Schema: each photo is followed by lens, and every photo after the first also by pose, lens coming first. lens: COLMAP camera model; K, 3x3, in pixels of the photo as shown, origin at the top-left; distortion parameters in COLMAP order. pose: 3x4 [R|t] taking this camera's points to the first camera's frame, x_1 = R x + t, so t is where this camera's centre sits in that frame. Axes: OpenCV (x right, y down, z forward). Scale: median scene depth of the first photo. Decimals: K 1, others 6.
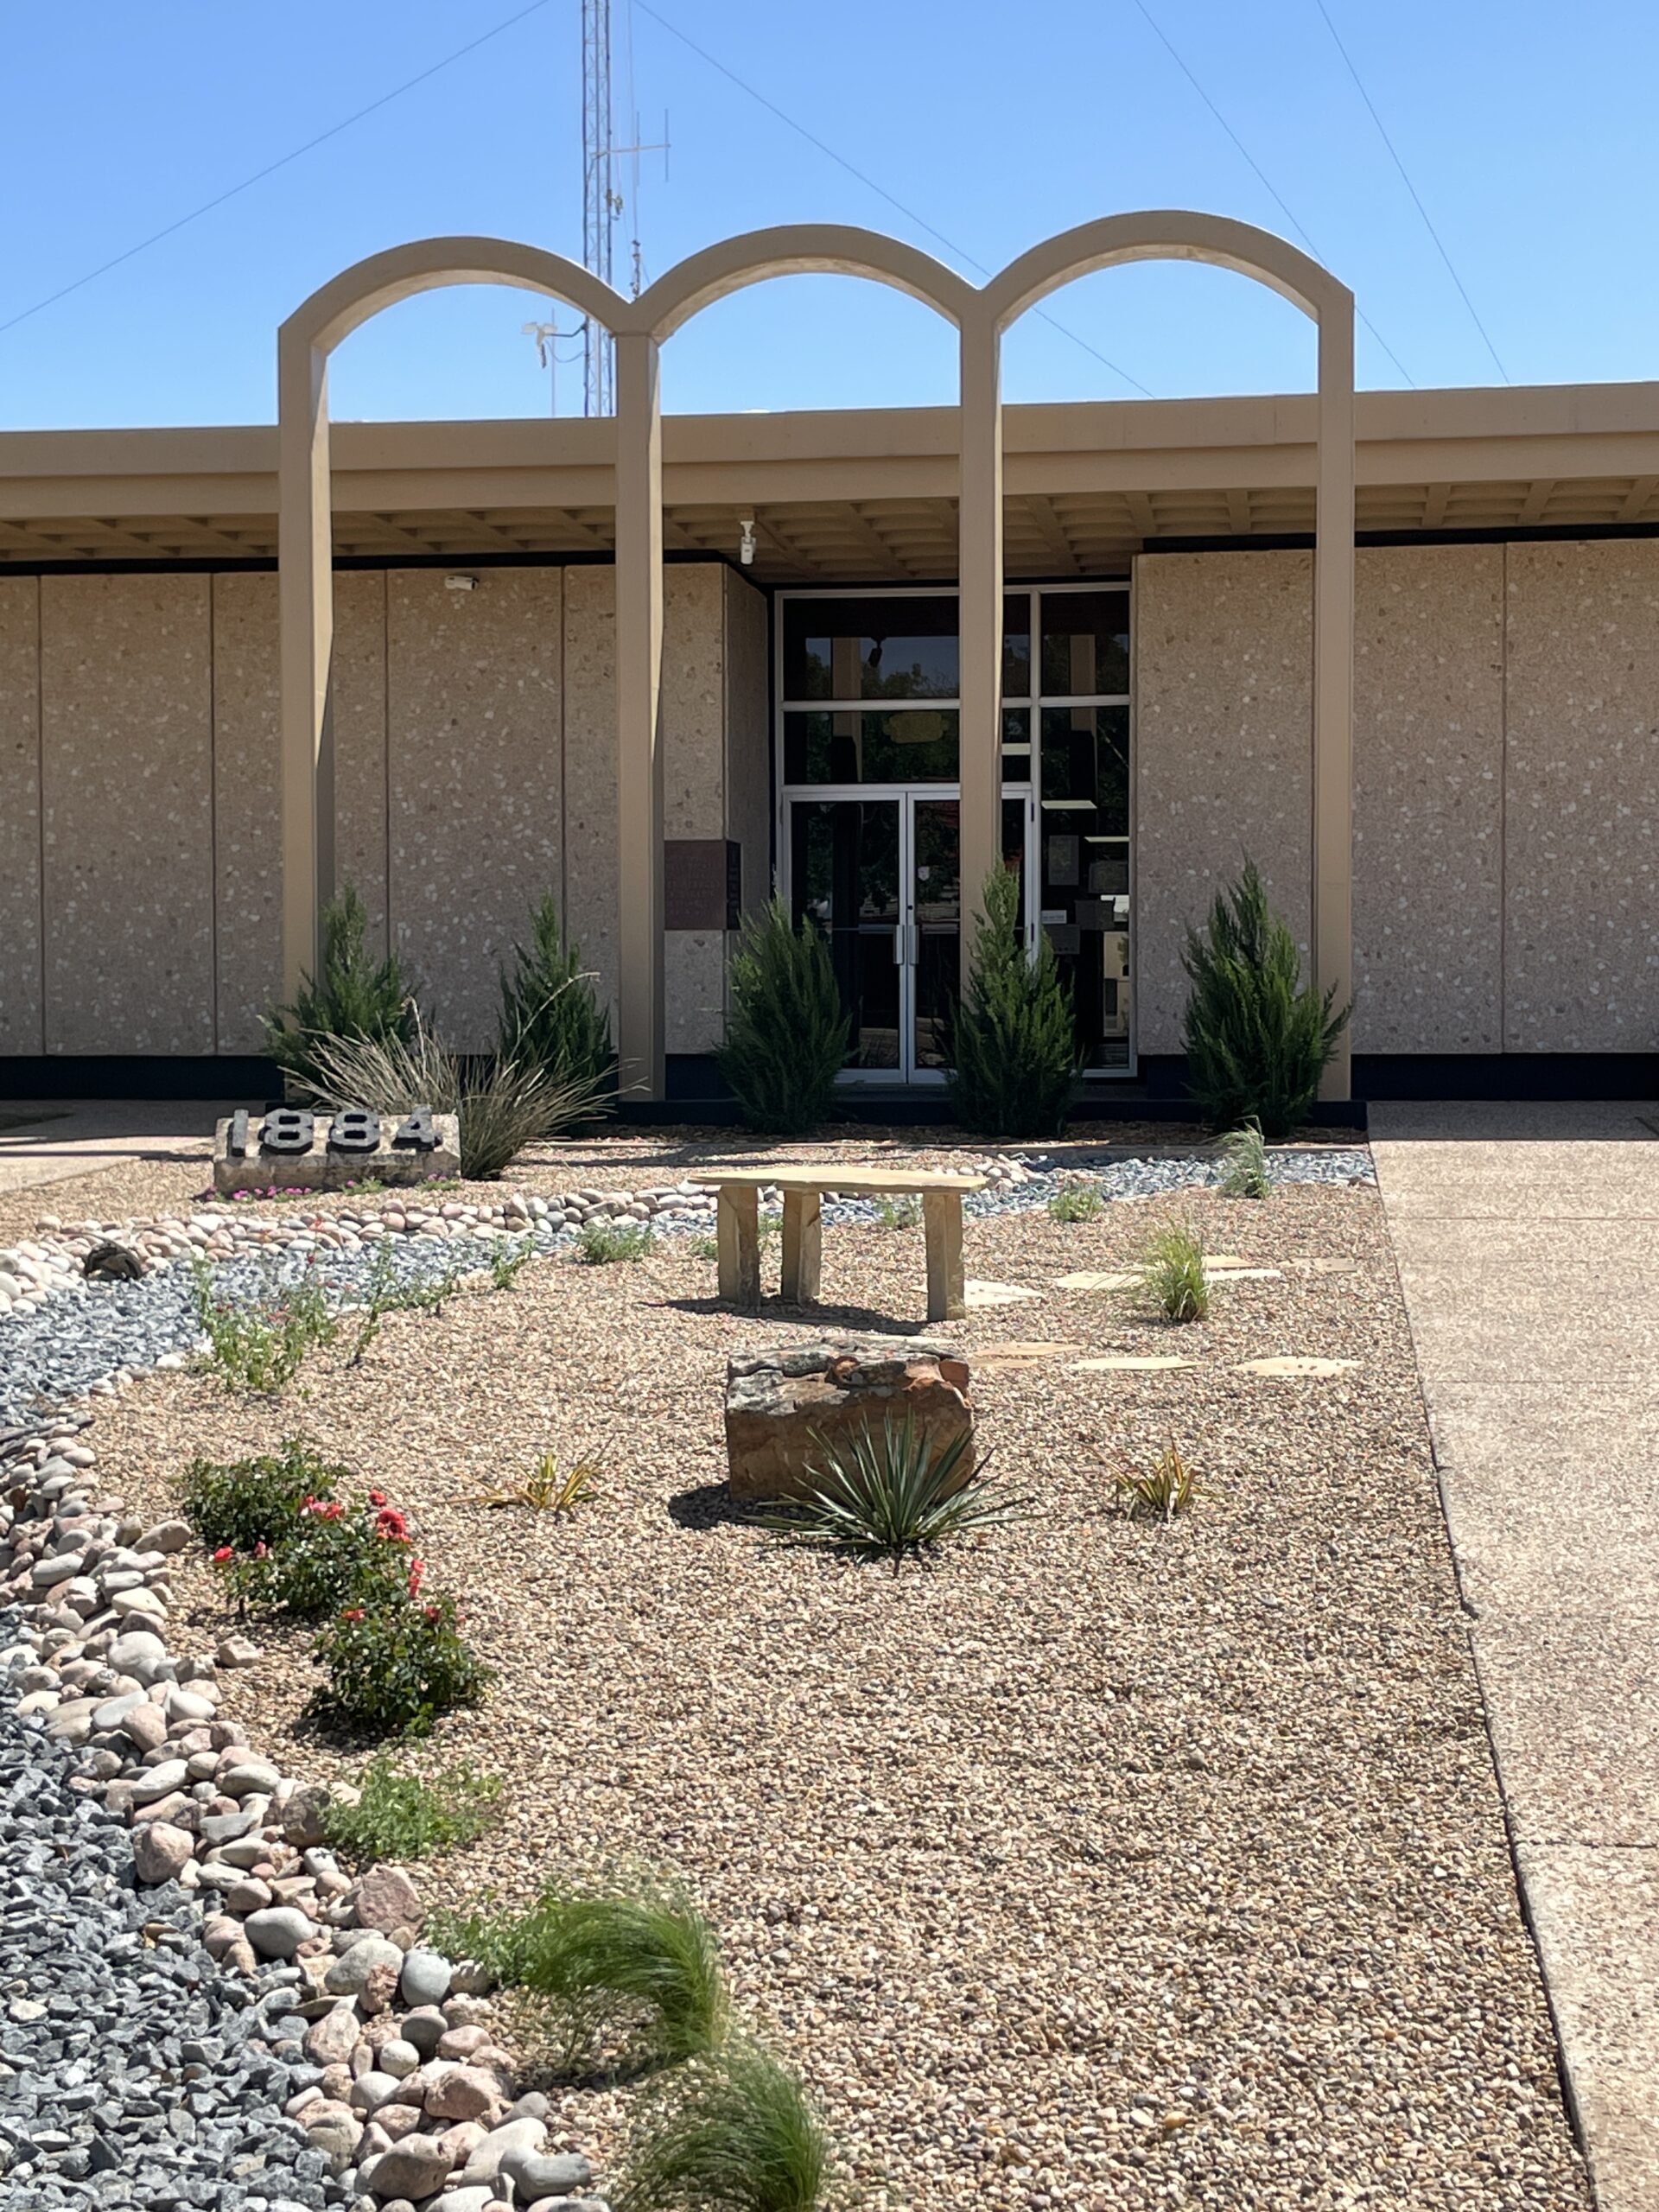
lens RADIAL K [[3315.1, 0, 829.8], [0, 3315.1, 1102.8], [0, 0, 1]] dist [0.046573, 0.000000]
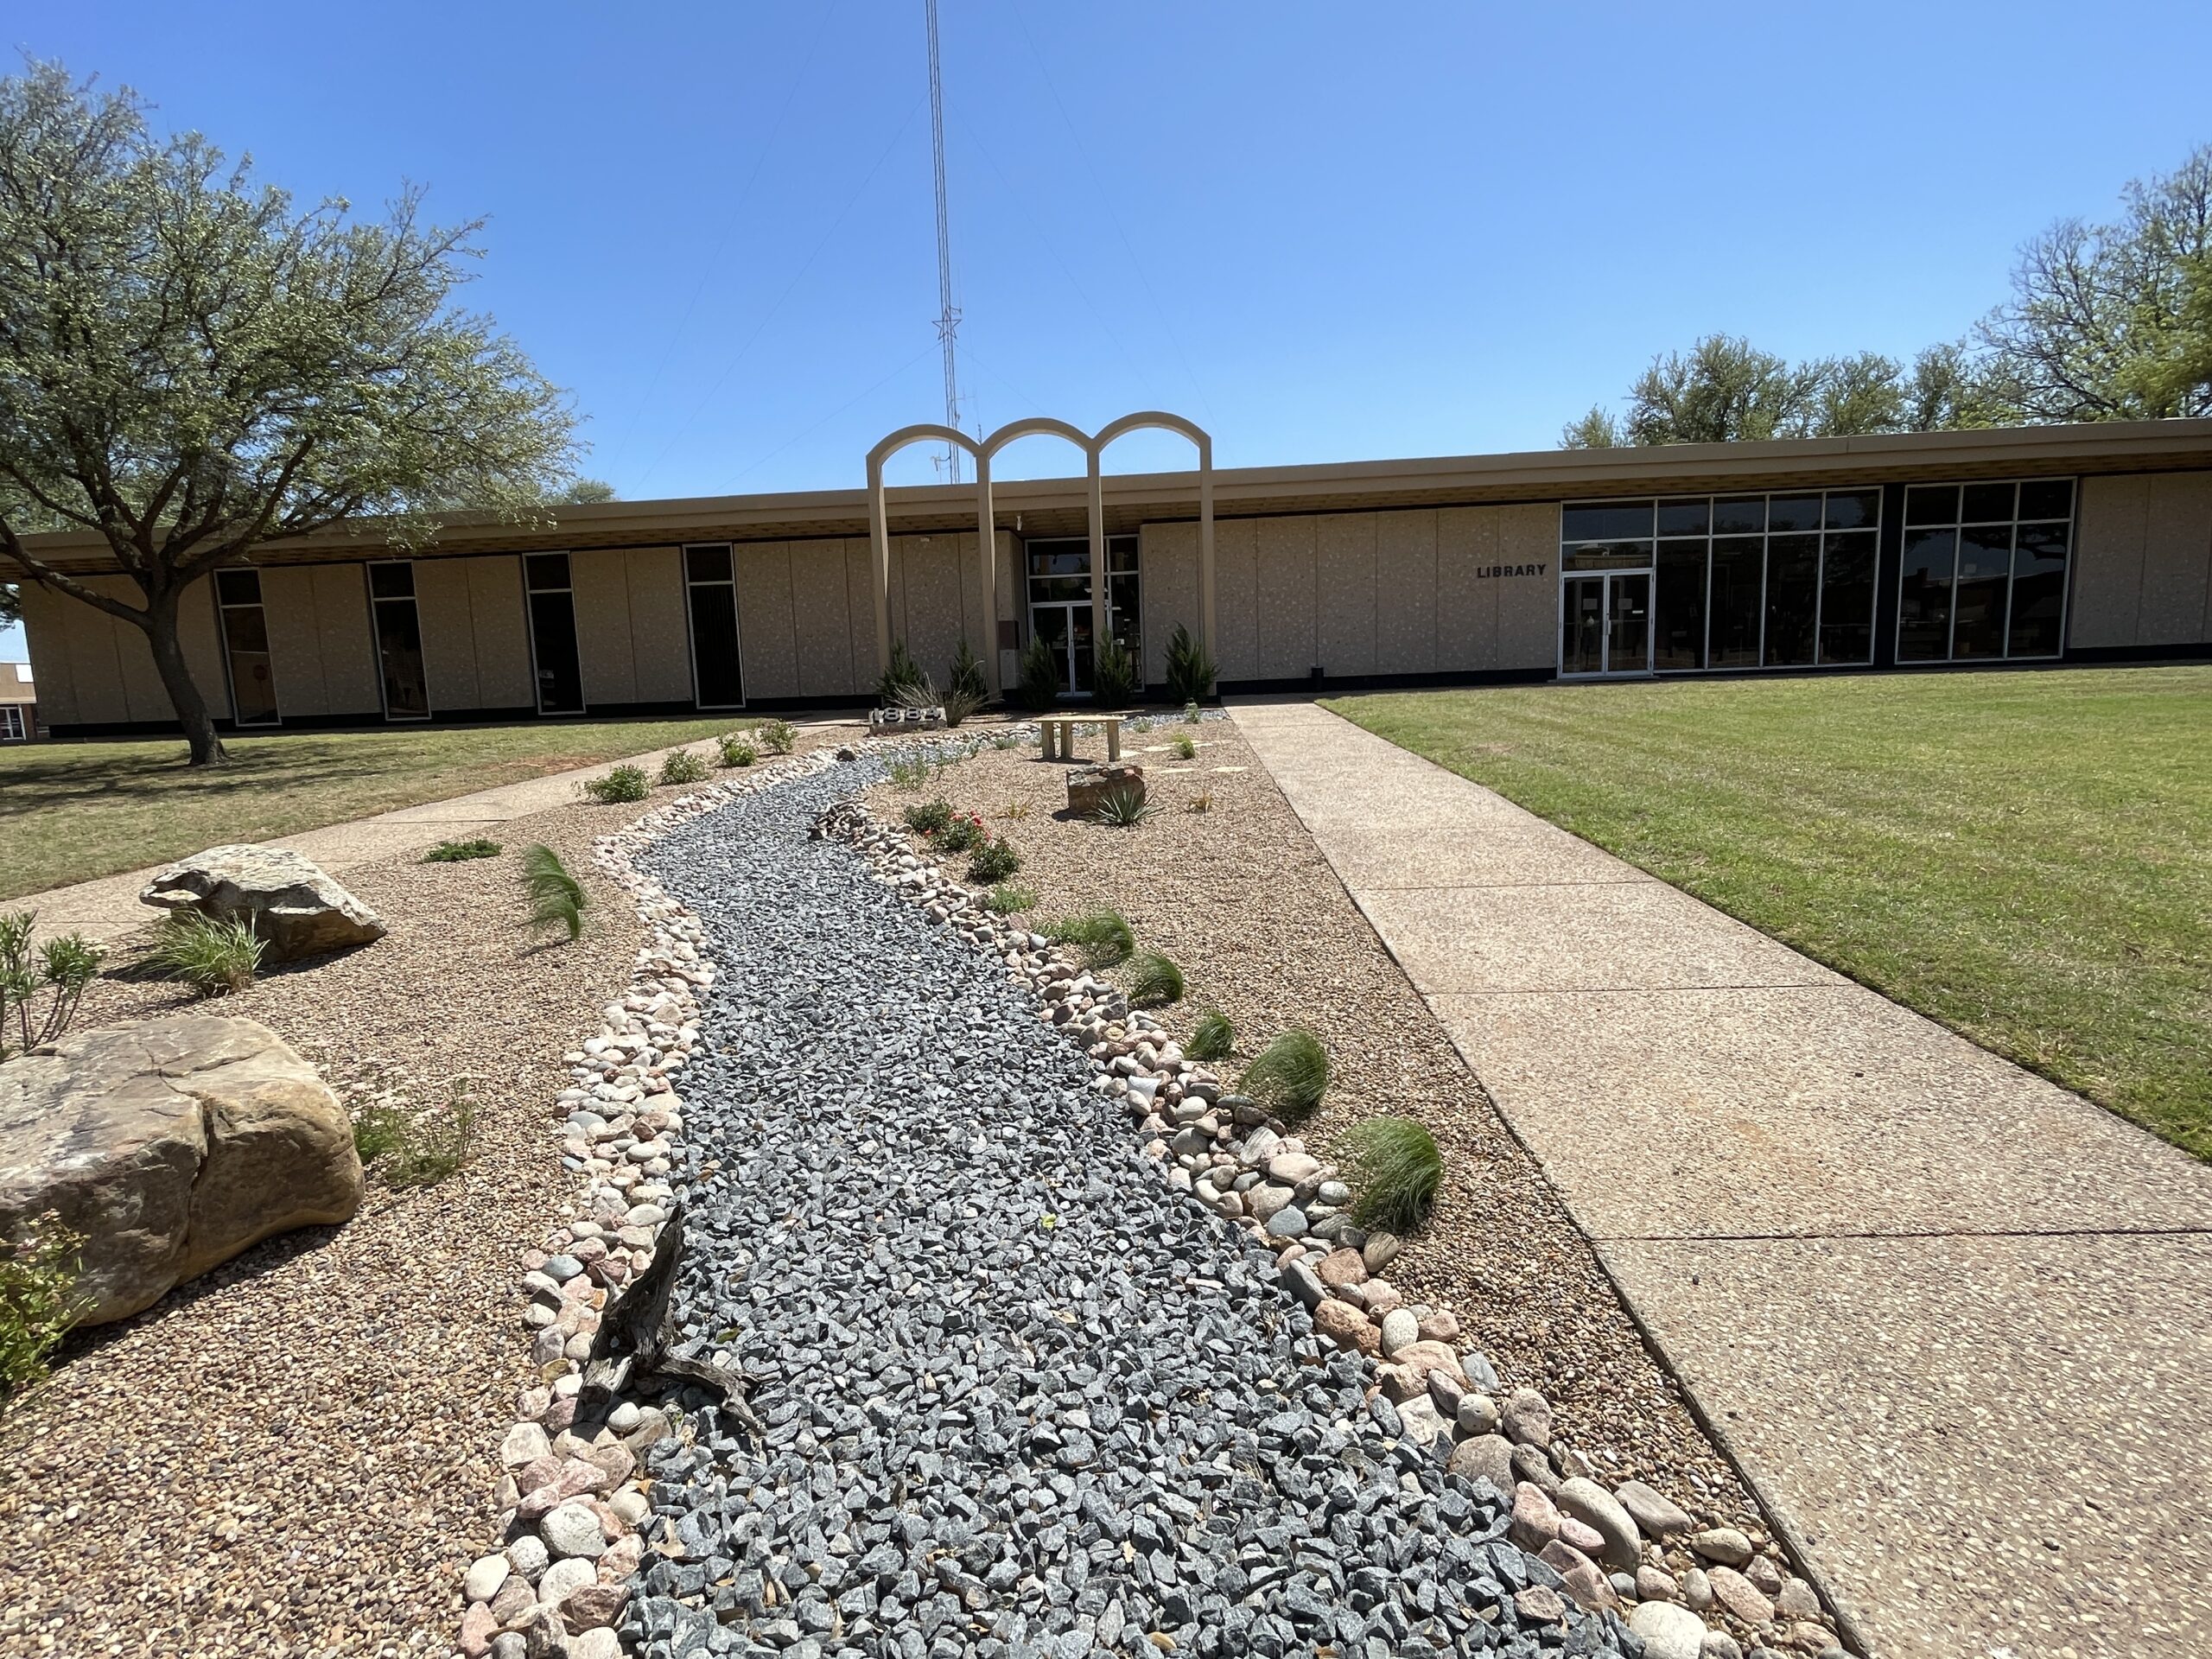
lens RADIAL K [[1024.2, 0, 1101.5], [0, 1024.2, 831.0], [0, 0, 1]] dist [0.010025, -0.000174]
pose [[0.997258, -0.042276, 0.060738, -0.028351], [0.034658, 0.991996, 0.121418, 0.007251], [-0.065385, -0.118980, 0.990741, -0.002446]]
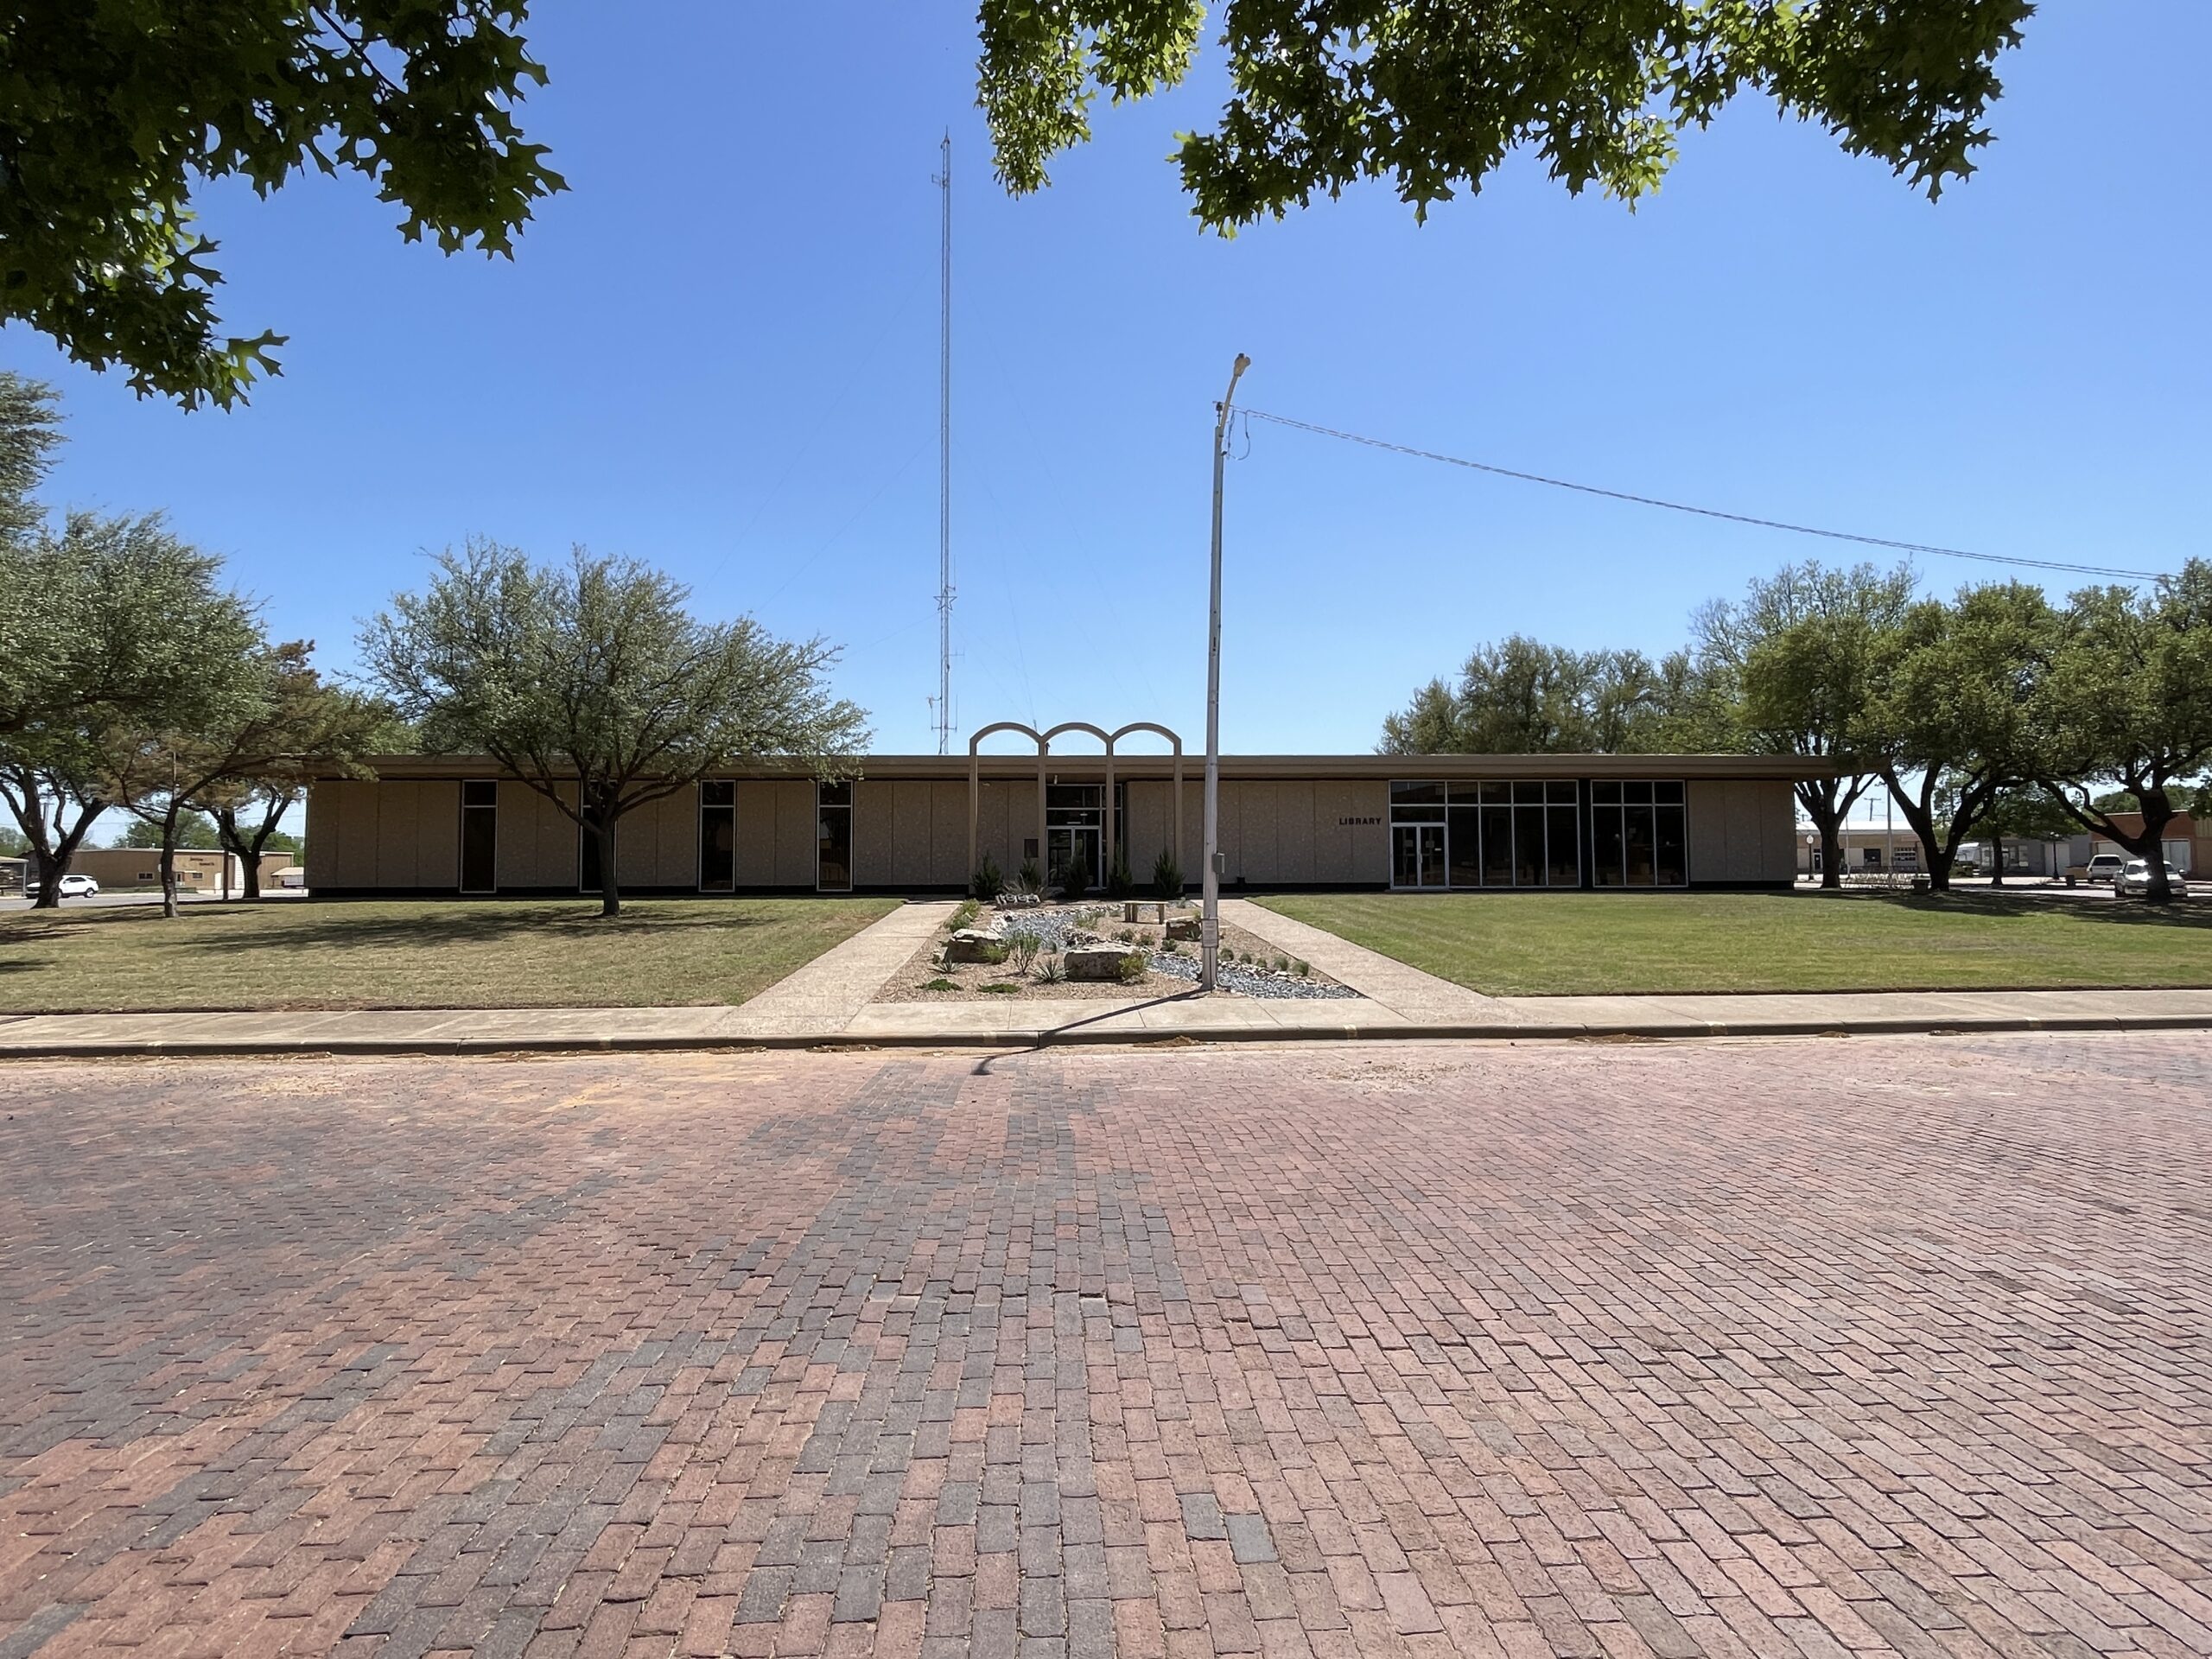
lens RADIAL K [[1158.8, 0, 1109.7], [0, 1158.8, 827.3], [0, 0, 1]] dist [0.002805, 0.000155]
pose [[0.980940, 0.008574, 0.194120, -0.416005], [0.003368, 0.998126, -0.061105, 0.010032], [-0.194280, 0.060594, 0.979073, -1.025608]]
